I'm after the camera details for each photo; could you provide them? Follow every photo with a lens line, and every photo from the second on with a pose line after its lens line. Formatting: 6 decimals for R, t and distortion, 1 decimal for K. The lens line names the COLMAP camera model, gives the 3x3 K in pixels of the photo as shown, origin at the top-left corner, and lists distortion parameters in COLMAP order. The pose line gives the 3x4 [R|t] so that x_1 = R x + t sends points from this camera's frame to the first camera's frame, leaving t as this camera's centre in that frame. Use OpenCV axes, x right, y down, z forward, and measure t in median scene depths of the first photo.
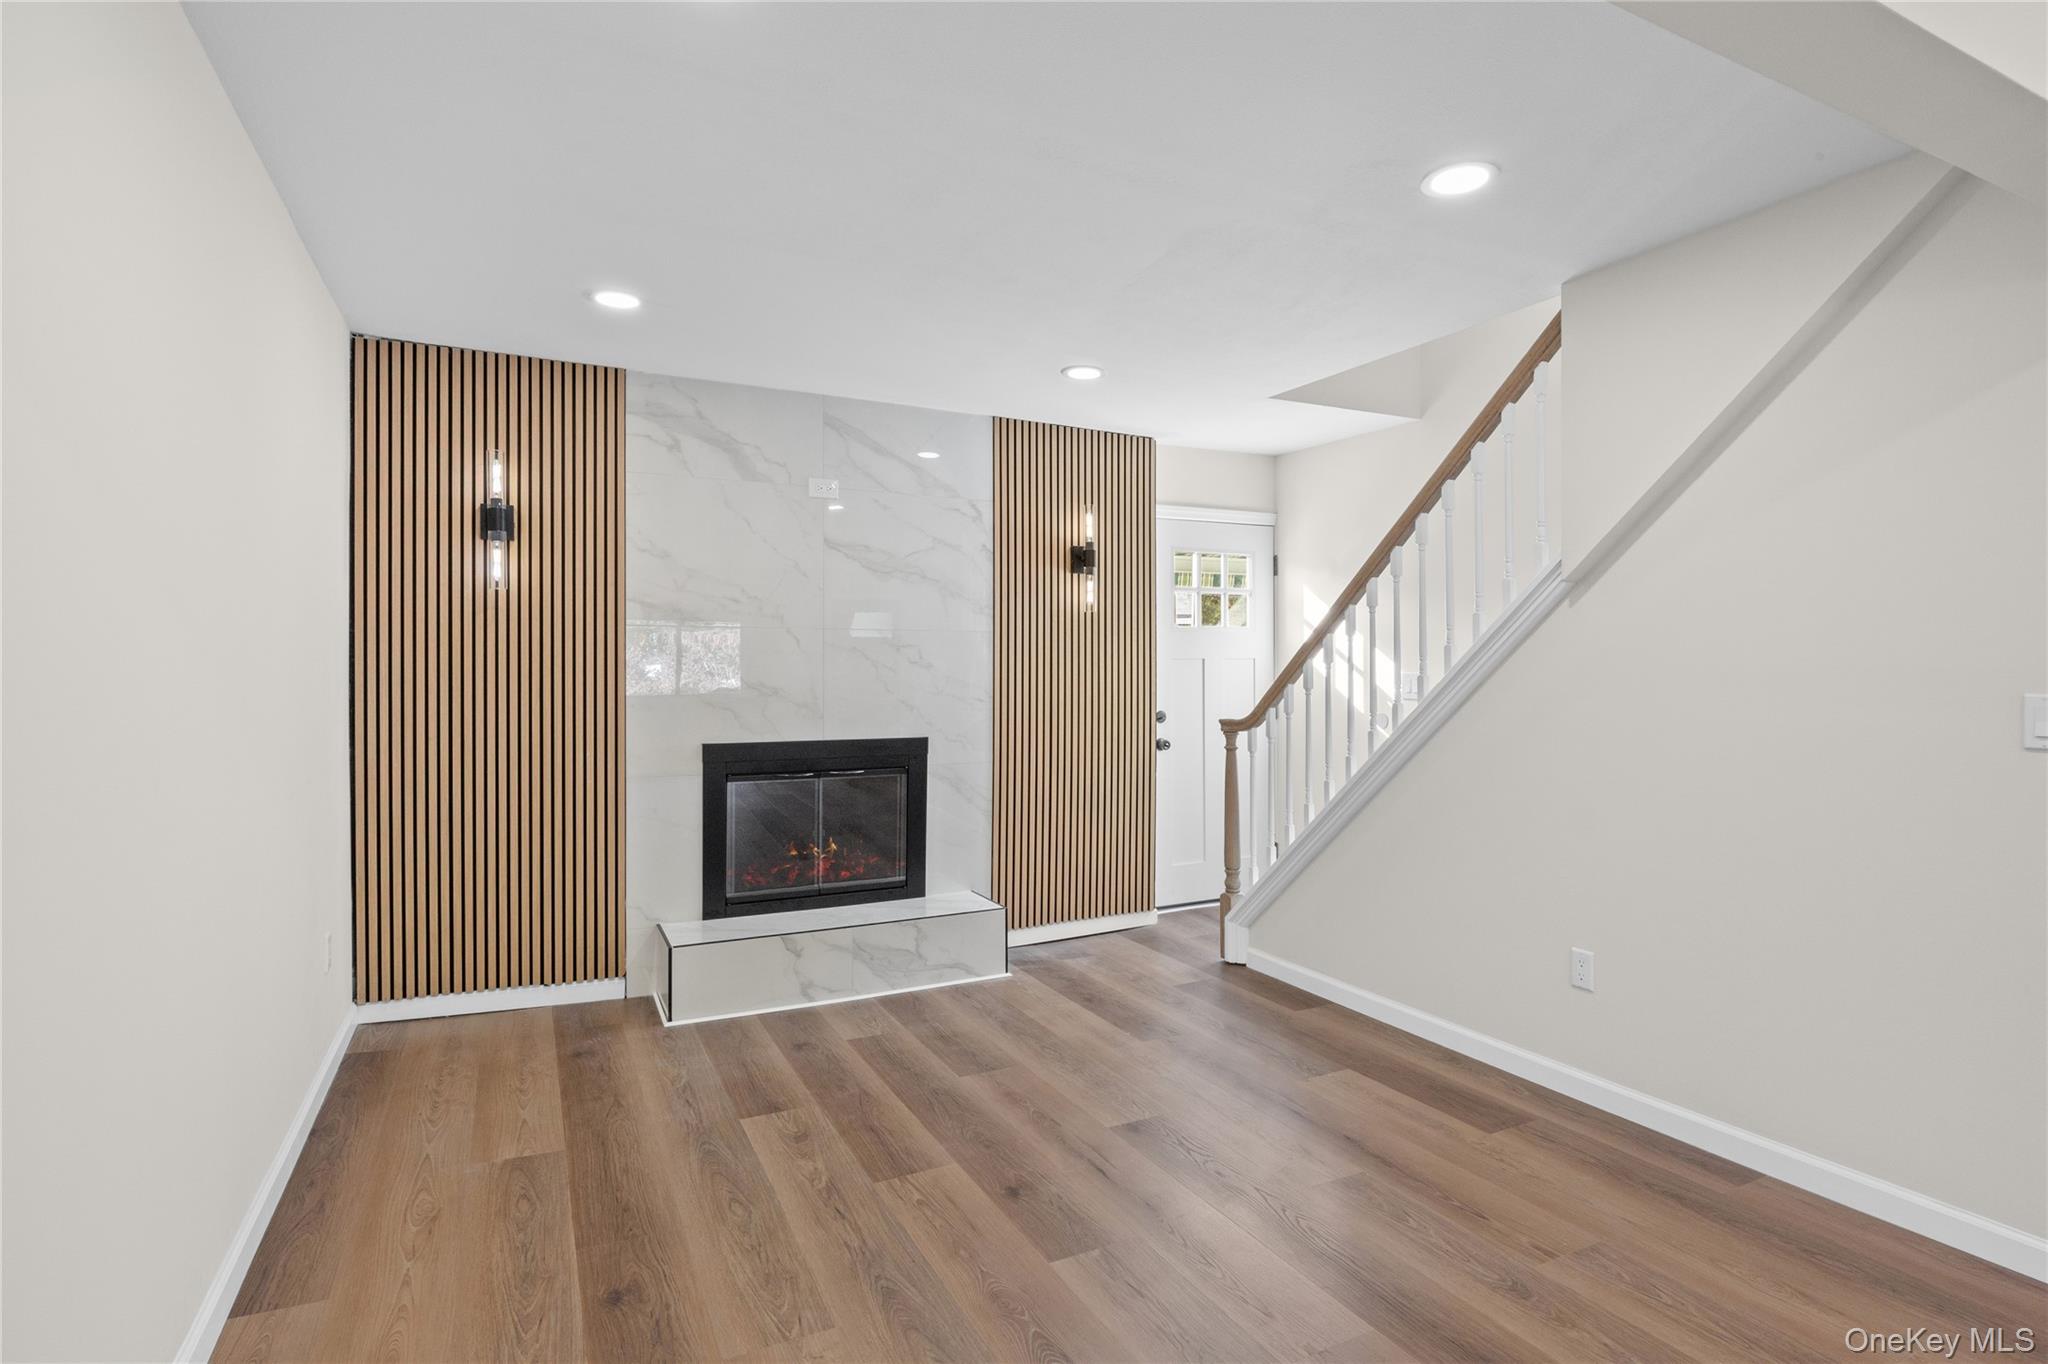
lens RADIAL K [[1013.8, 0, 1032.0], [0, 1013.8, 668.6], [0, 0, 1]] dist [-0.001742, -0.000310]
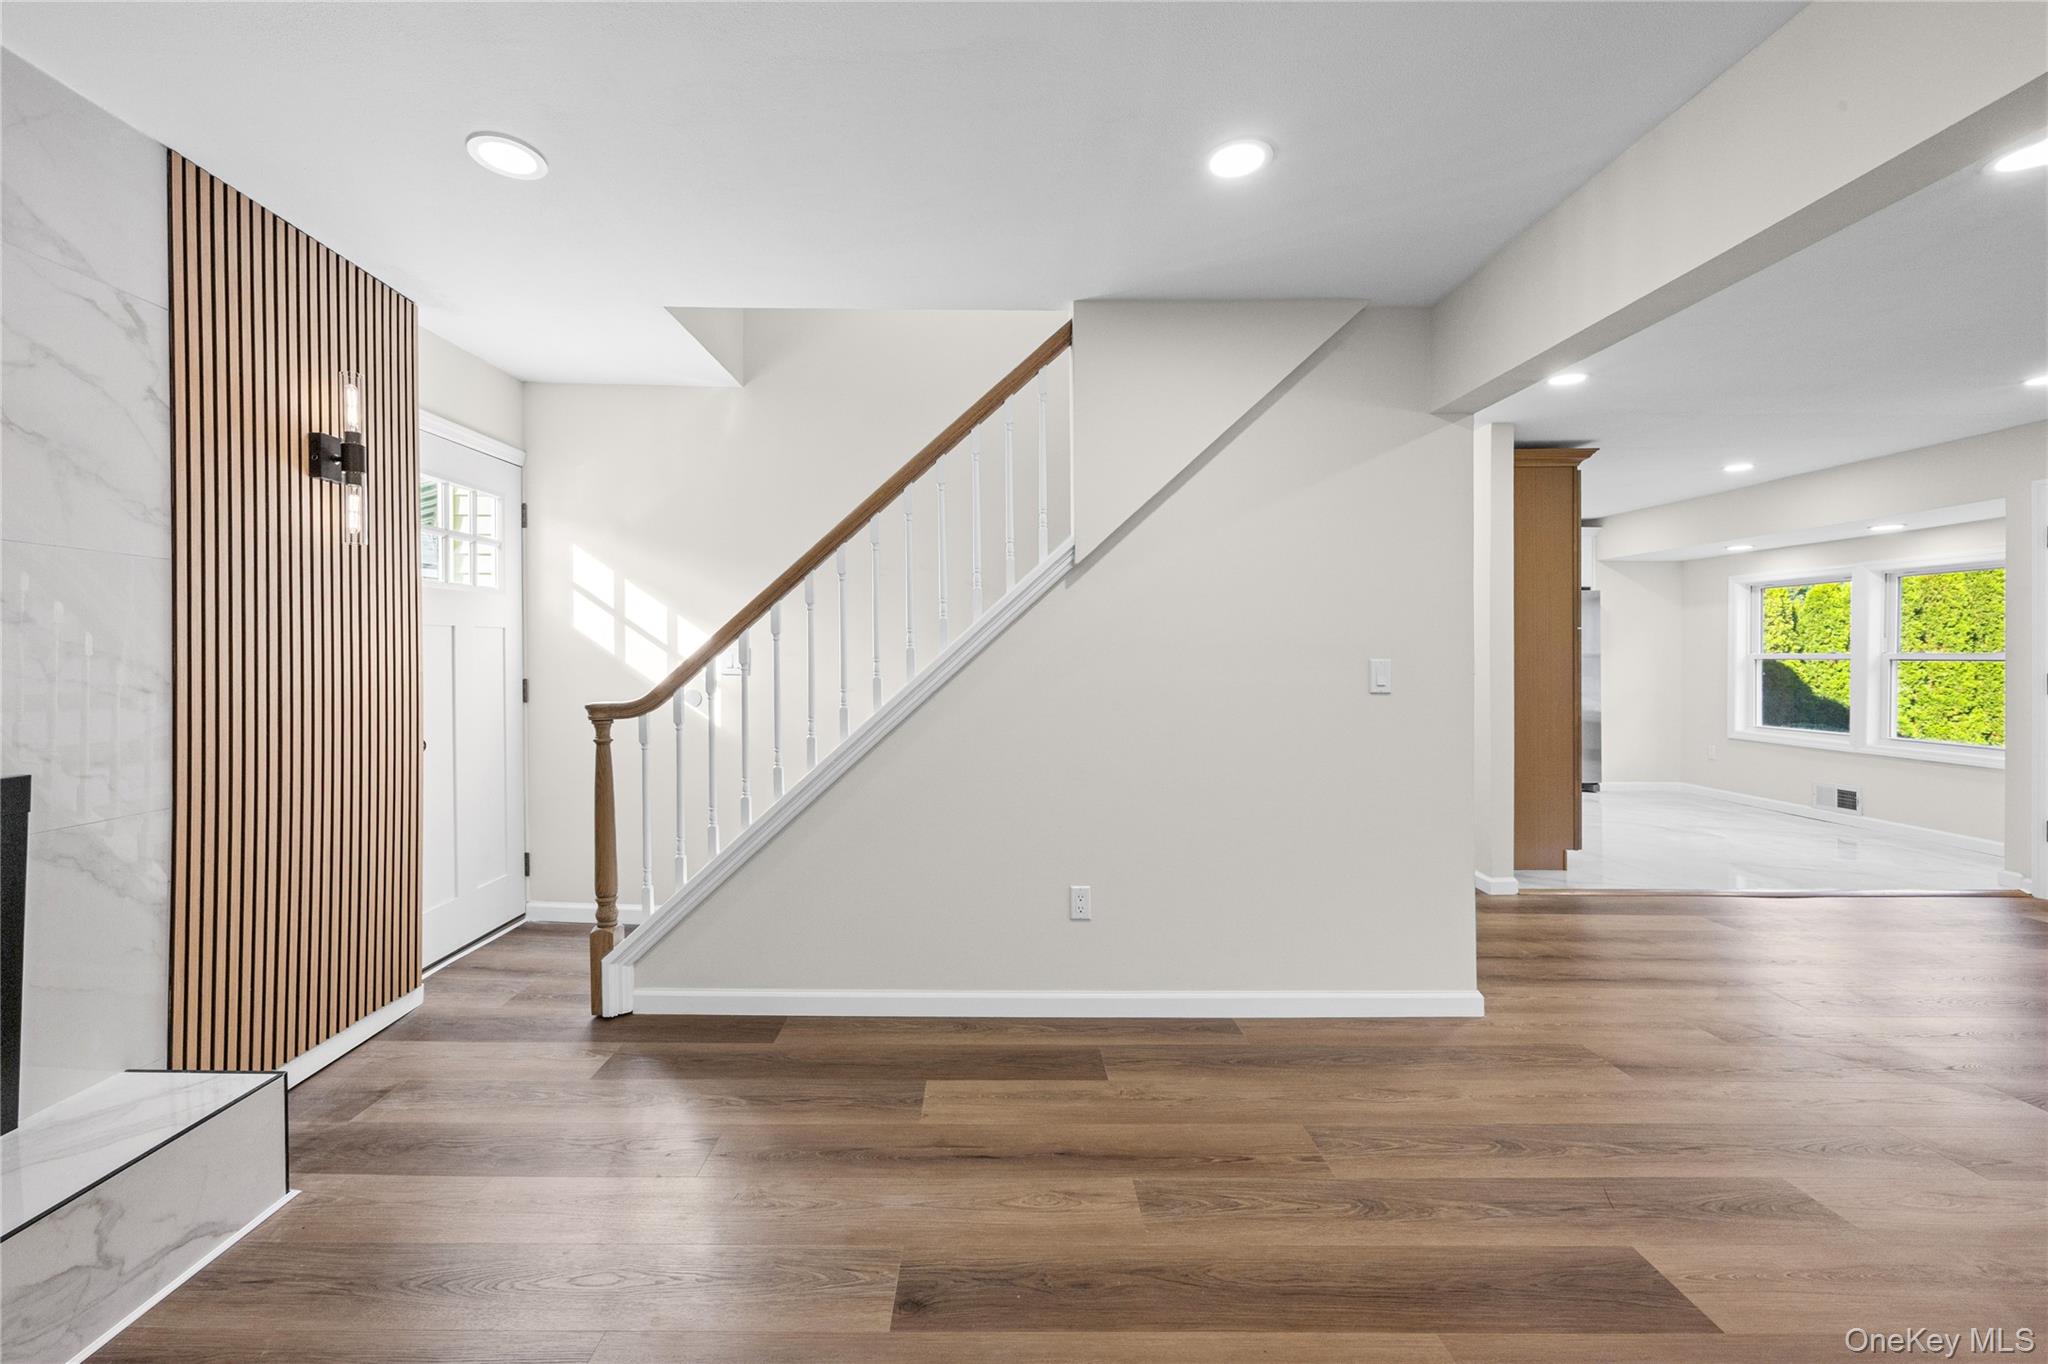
lens RADIAL K [[840.0, 0, 991.4], [0, 840.0, 661.2], [0, 0, 1]] dist [0.001554, 0.000073]
pose [[0.462491, -0.004468, 0.886613, -0.306078], [-0.006896, 0.999939, 0.008637, 0.012301], [-0.886597, -0.010108, 0.462431, 0.567878]]
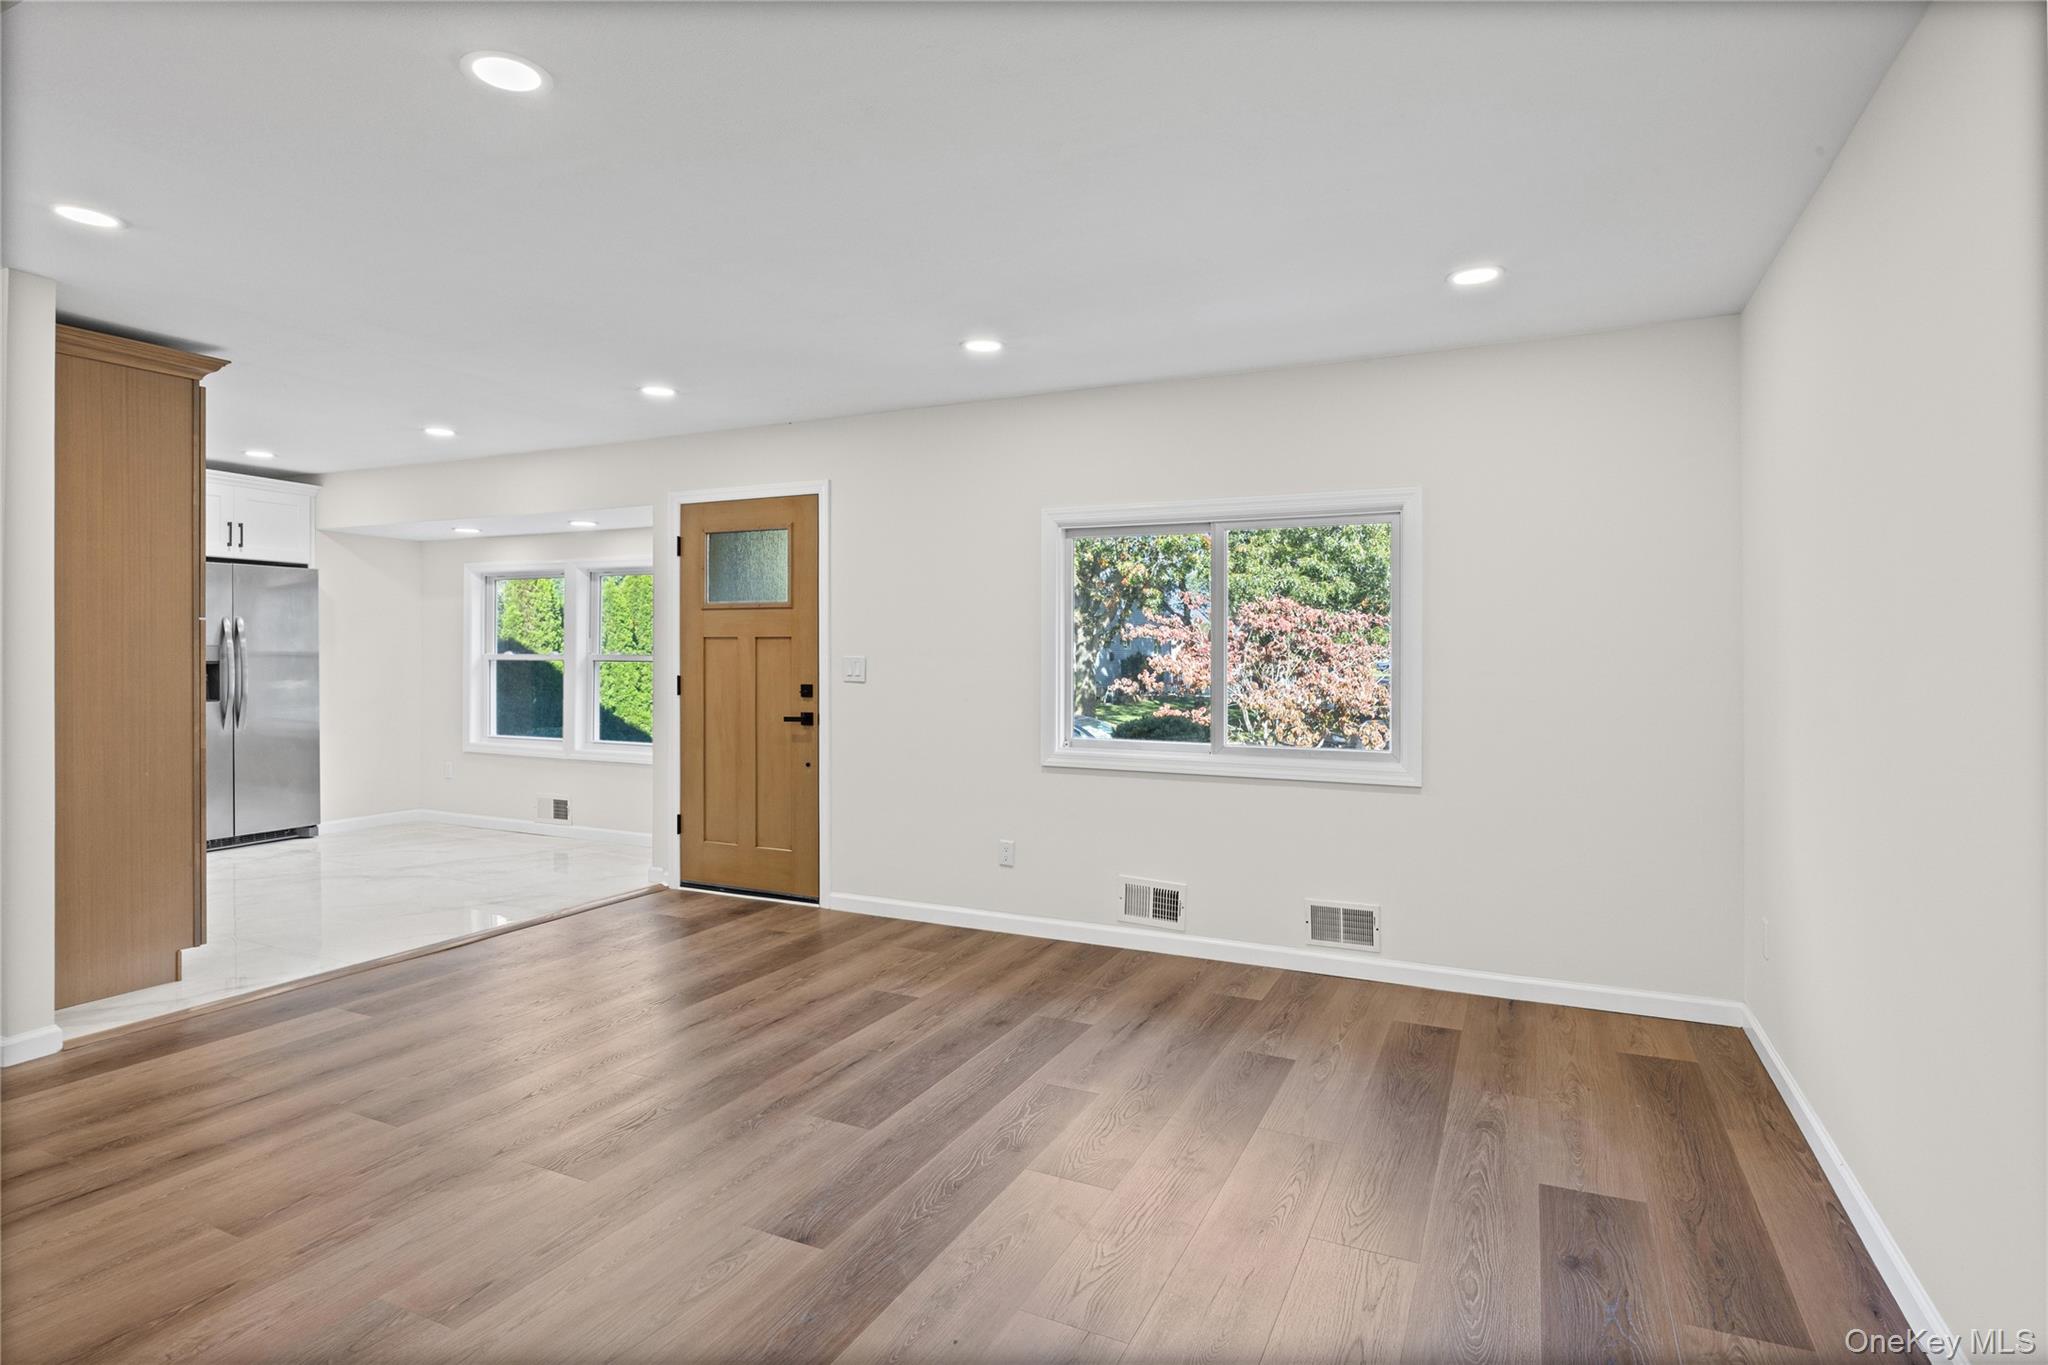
lens RADIAL K [[1061.6, 0, 1021.2], [0, 1061.6, 651.9], [0, 0, 1]] dist [-0.004438, -0.000395]
pose [[-0.606229, -0.000320, 0.795290, -0.129849], [-0.008297, 0.999948, -0.005922, -0.000486], [-0.795247, -0.010189, -0.606200, 0.337908]]
